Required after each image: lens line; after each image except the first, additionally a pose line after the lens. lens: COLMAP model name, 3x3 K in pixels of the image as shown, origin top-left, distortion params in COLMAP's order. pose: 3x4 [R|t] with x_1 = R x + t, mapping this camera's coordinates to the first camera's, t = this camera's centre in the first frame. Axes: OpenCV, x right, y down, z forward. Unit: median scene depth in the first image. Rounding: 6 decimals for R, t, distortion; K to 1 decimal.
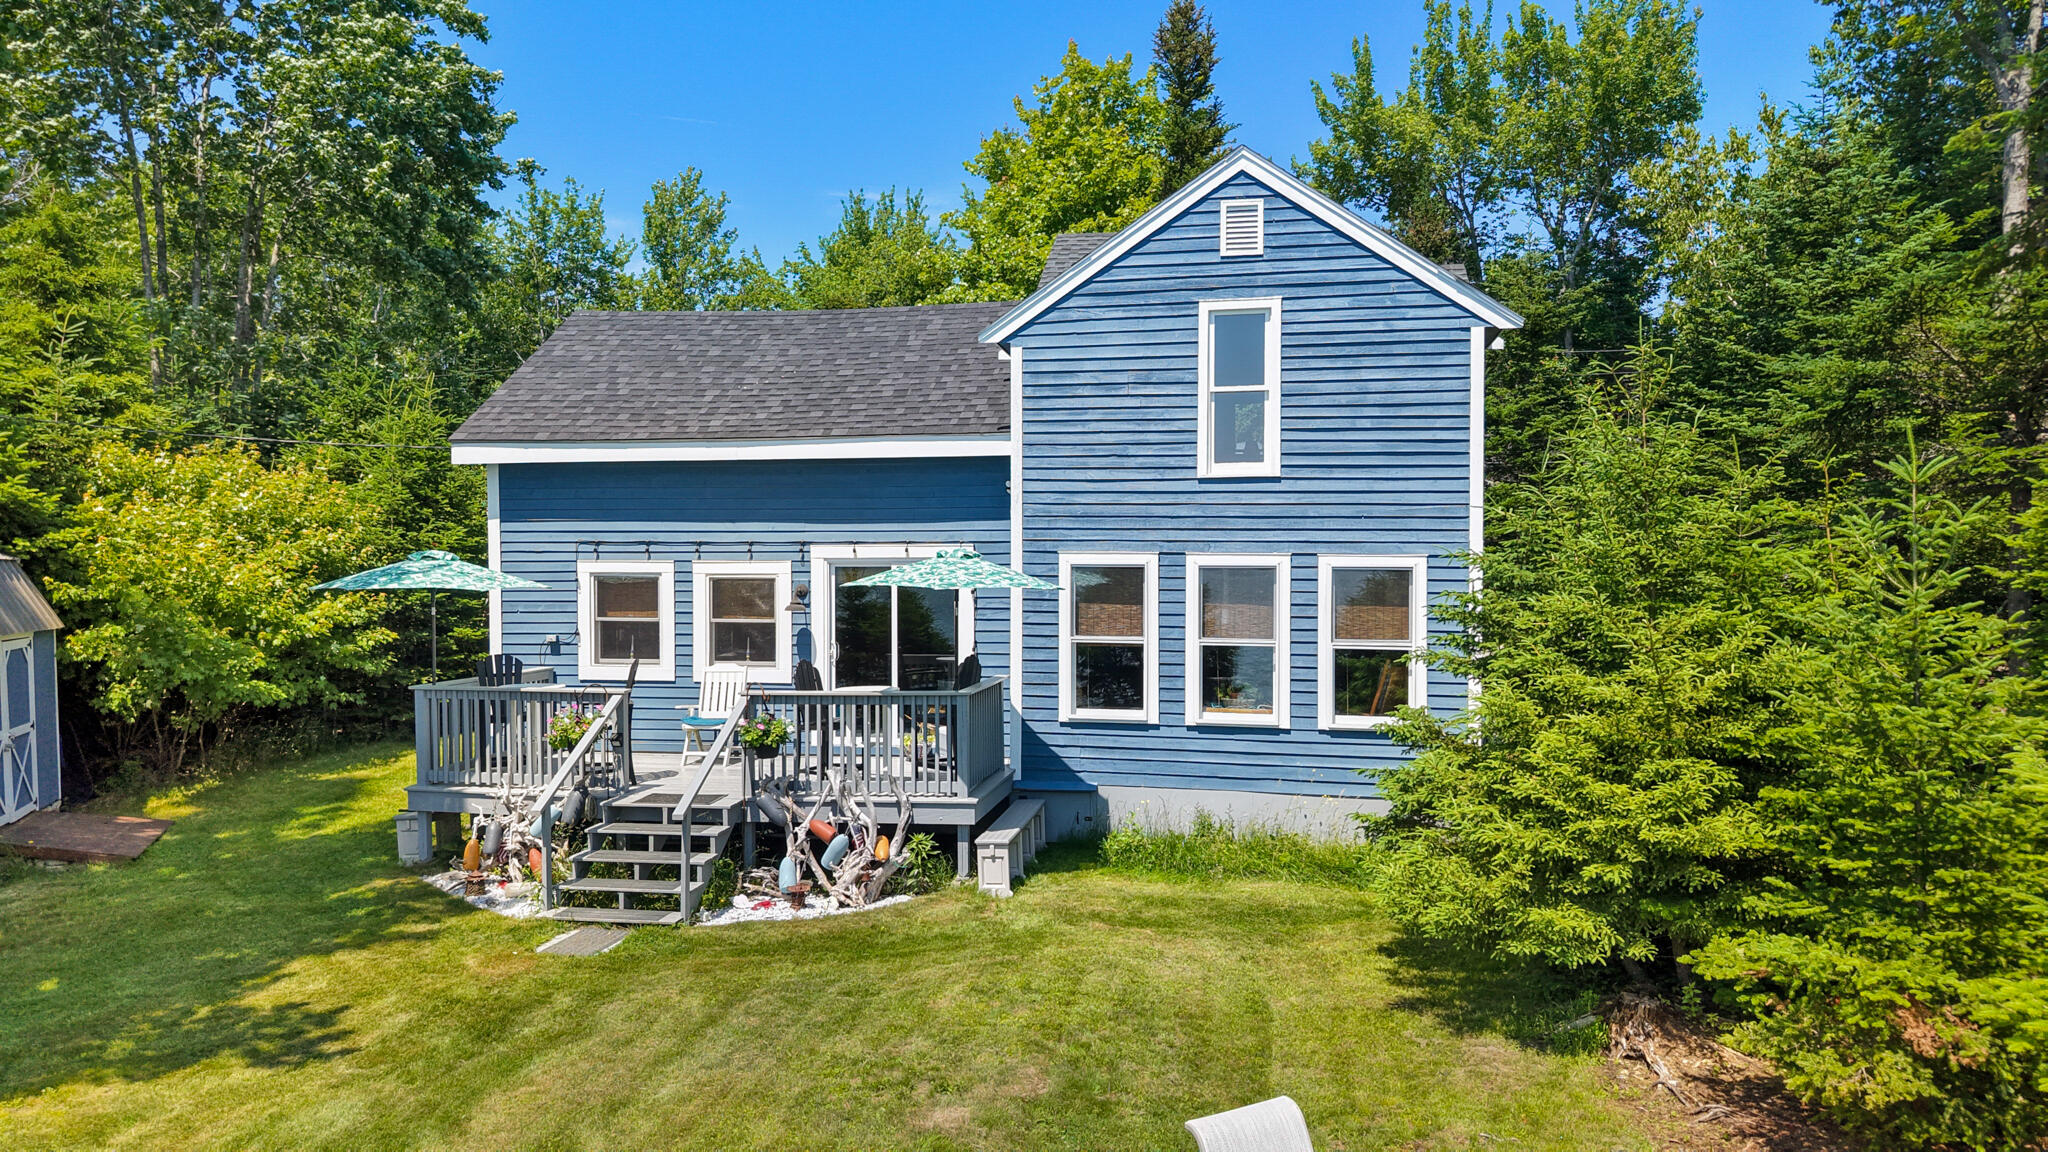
lens RADIAL K [[1442.0, 0, 1024.0], [0, 1442.0, 576.0], [0, 0, 1]] dist [0.079314, -0.188300]
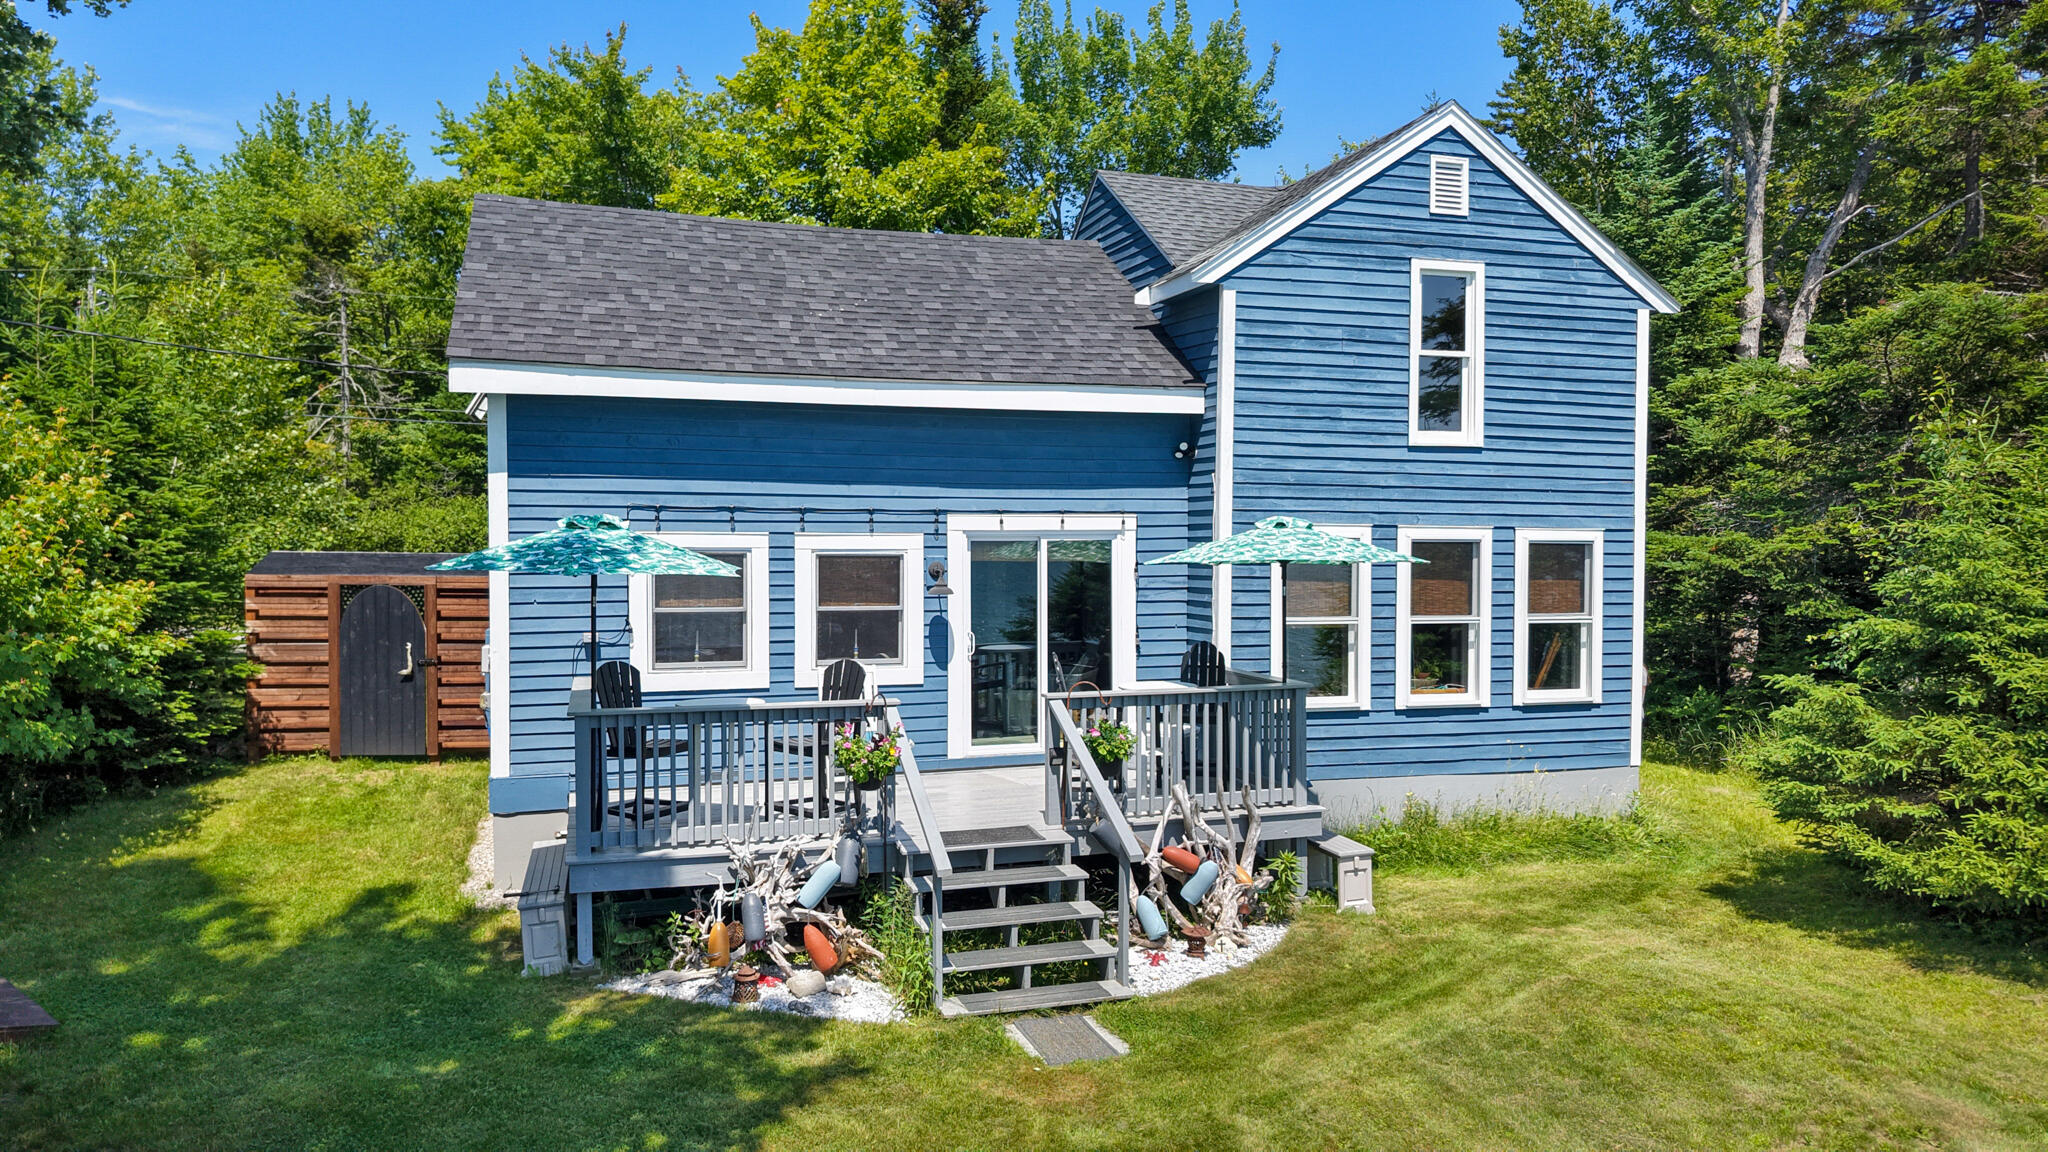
lens RADIAL K [[1441.8, 0, 1024.0], [0, 1441.8, 576.0], [0, 0, 1]] dist [0.005493, 0.002222]
pose [[0.876466, -0.009438, 0.481372, -0.555091], [0.004567, 0.999926, 0.011290, 0.005031], [-0.481443, -0.007697, 0.876444, 0.298347]]
